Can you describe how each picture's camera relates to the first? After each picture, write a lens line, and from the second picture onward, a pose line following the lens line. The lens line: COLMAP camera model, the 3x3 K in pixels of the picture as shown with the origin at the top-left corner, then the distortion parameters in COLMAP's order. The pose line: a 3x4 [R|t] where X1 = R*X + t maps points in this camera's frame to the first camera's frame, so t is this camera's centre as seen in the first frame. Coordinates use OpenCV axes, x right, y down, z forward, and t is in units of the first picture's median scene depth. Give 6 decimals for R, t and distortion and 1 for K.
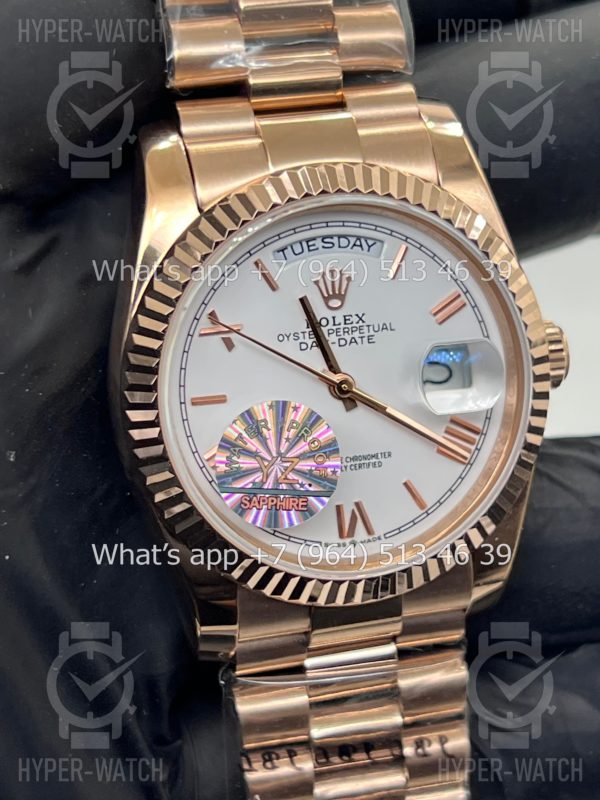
lens RADIAL K [[1878.5, 0, 299.2], [0, 1878.5, 402.4], [0, 0, 1]] dist [0.052478, 0.000000]
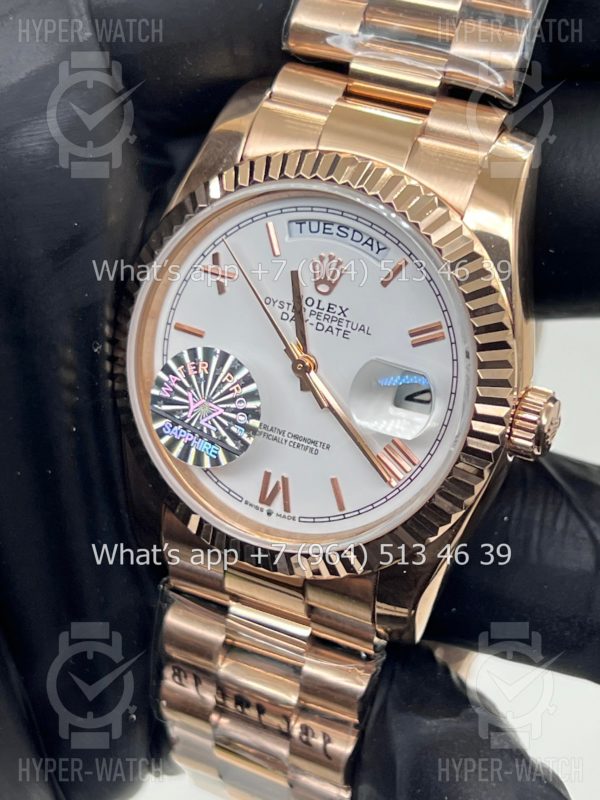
lens RADIAL K [[1807.6, 0, 299.8], [0, 1807.6, 400.4], [0, 0, 1]] dist [0.086195, 0.000000]
pose [[0.760743, 0.371840, -0.531982, 0.552657], [-0.360987, 0.923560, 0.129325, -0.117953], [0.539406, 0.093656, 0.836821, 0.165511]]
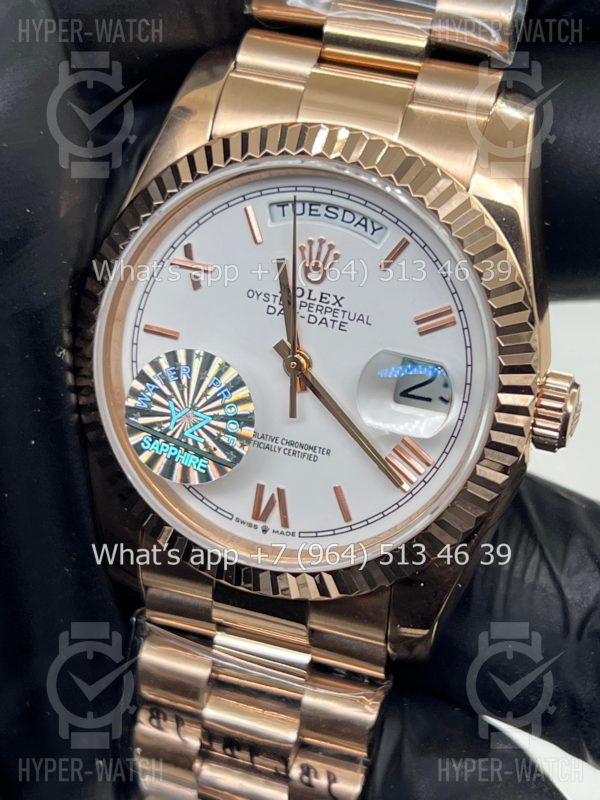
lens RADIAL K [[1807.6, 0, 299.6], [0, 1807.6, 398.7], [0, 0, 1]] dist [0.086195, 0.000000]
pose [[0.839912, 0.318122, -0.439712, 0.418965], [-0.316126, 0.945331, 0.080081, -0.063883], [0.441149, 0.071743, 0.894562, 0.199474]]
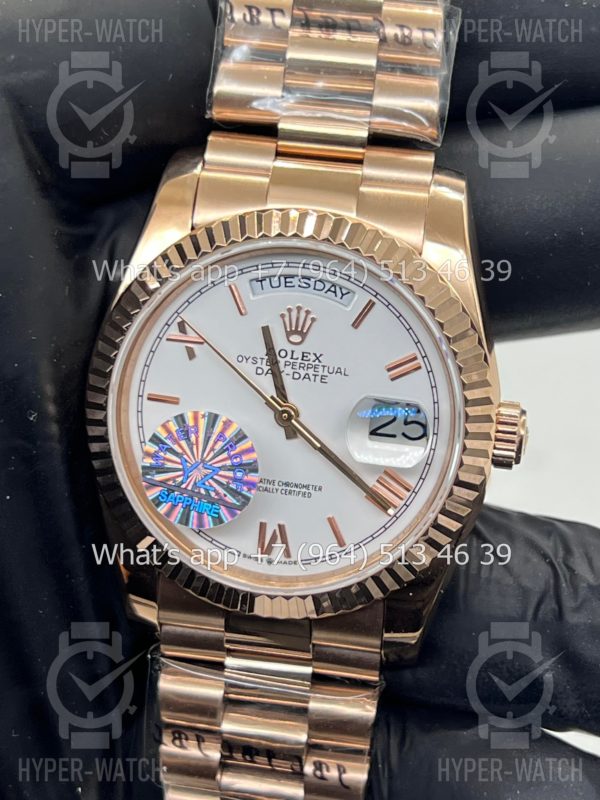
lens RADIAL K [[1807.6, 0, 302.7], [0, 1807.6, 404.7], [0, 0, 1]] dist [0.086195, 0.000000]
pose [[0.915599, 0.224965, -0.333270, 0.372209], [-0.231073, 0.972693, 0.021759, -0.038884], [0.329064, 0.057088, 0.942580, 0.024584]]
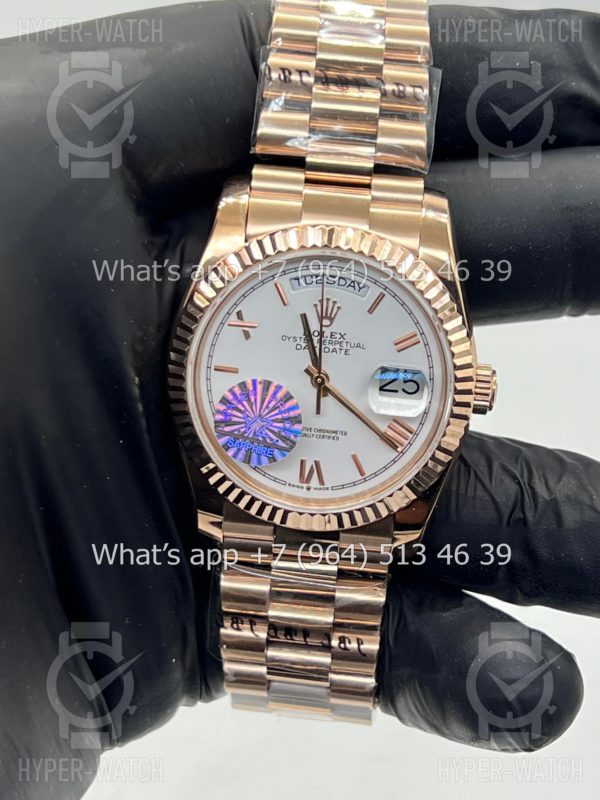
lens RADIAL K [[1807.6, 0, 300.5], [0, 1807.6, 402.0], [0, 0, 1]] dist [0.086195, 0.000000]
pose [[0.943737, 0.216304, -0.250146, 0.356100], [-0.209656, 0.976324, 0.053257, -0.061989], [0.255743, 0.002184, 0.966742, -0.341532]]
